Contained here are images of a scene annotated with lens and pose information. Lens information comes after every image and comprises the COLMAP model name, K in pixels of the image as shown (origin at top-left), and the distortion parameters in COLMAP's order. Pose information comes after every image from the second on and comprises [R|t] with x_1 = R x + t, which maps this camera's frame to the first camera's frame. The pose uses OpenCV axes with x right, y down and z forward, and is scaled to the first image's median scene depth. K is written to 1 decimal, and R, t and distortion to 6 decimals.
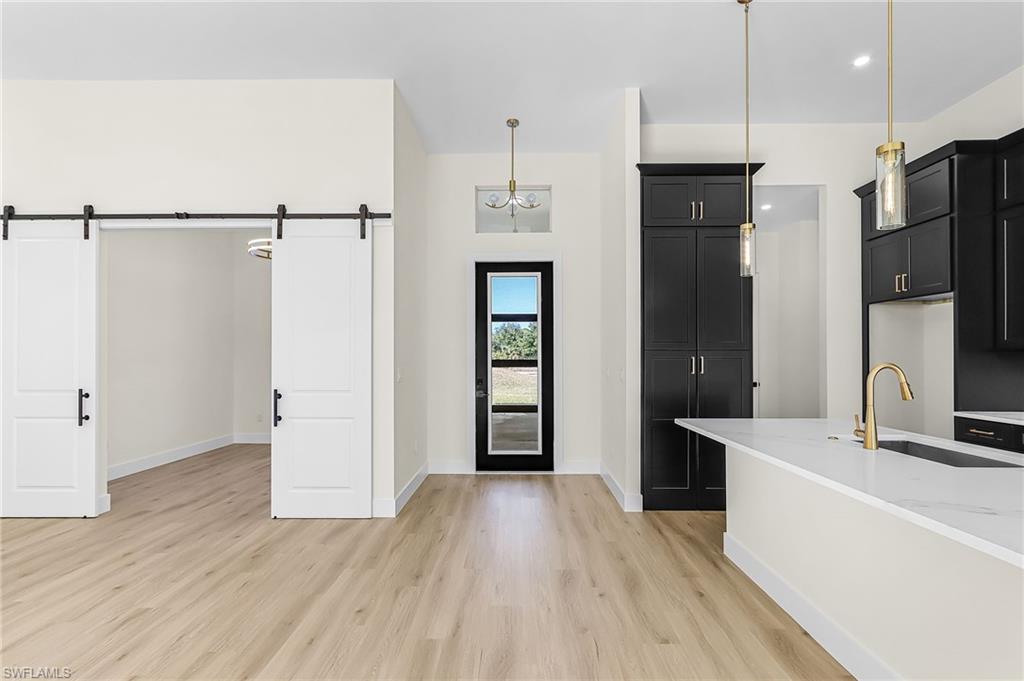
lens RADIAL K [[478.3, 0, 509.5], [0, 478.3, 349.9], [0, 0, 1]] dist [0.001221, 0.000635]
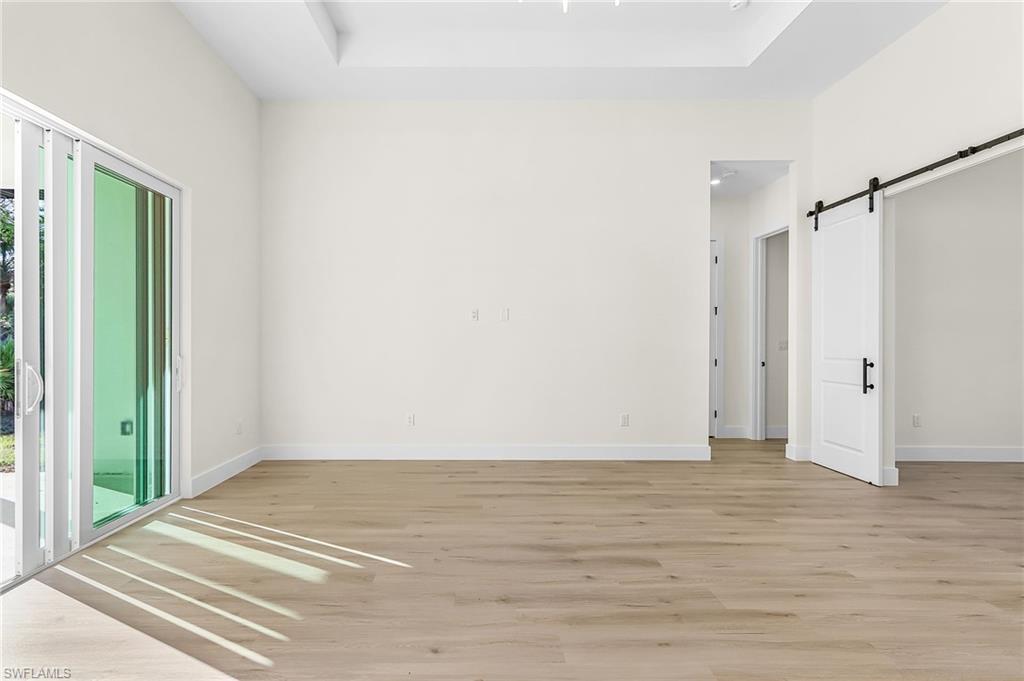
lens RADIAL K [[486.6, 0, 483.9], [0, 486.6, 343.9], [0, 0, 1]] dist [0.002539, 0.000284]
pose [[0.021805, 0.006754, -0.999739, 0.140141], [0.010391, 0.999922, 0.006982, 0.034084], [0.999708, -0.010540, 0.021733, 0.148928]]
